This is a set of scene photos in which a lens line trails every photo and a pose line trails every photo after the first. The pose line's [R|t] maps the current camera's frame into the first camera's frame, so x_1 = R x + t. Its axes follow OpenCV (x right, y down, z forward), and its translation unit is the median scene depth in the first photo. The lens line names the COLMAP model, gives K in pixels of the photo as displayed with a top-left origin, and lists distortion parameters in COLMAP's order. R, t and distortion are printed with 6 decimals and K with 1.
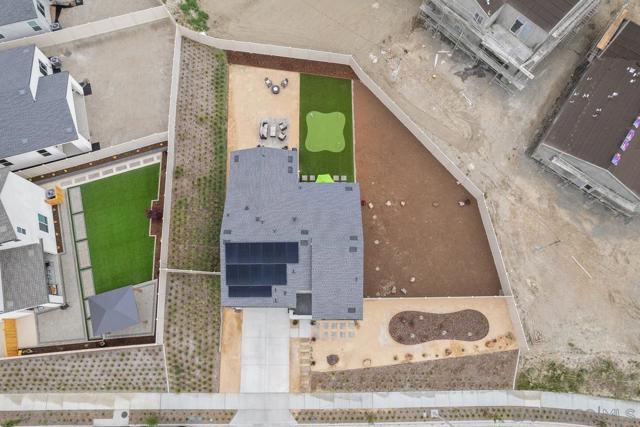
lens RADIAL K [[413.6, 0, 318.7], [0, 413.6, 215.3], [0, 0, 1]] dist [-0.064947, 0.054203]
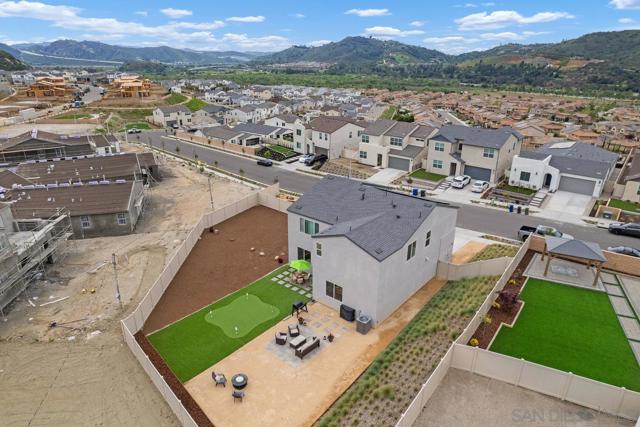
lens RADIAL K [[413.6, 0, 317.5], [0, 413.6, 217.1], [0, 0, 1]] dist [-0.064947, 0.054203]
pose [[-0.767848, -0.247717, 0.590801, -0.534730], [0.613803, -0.020385, 0.789196, -0.791177], [-0.183454, 0.968618, 0.167702, 0.804889]]
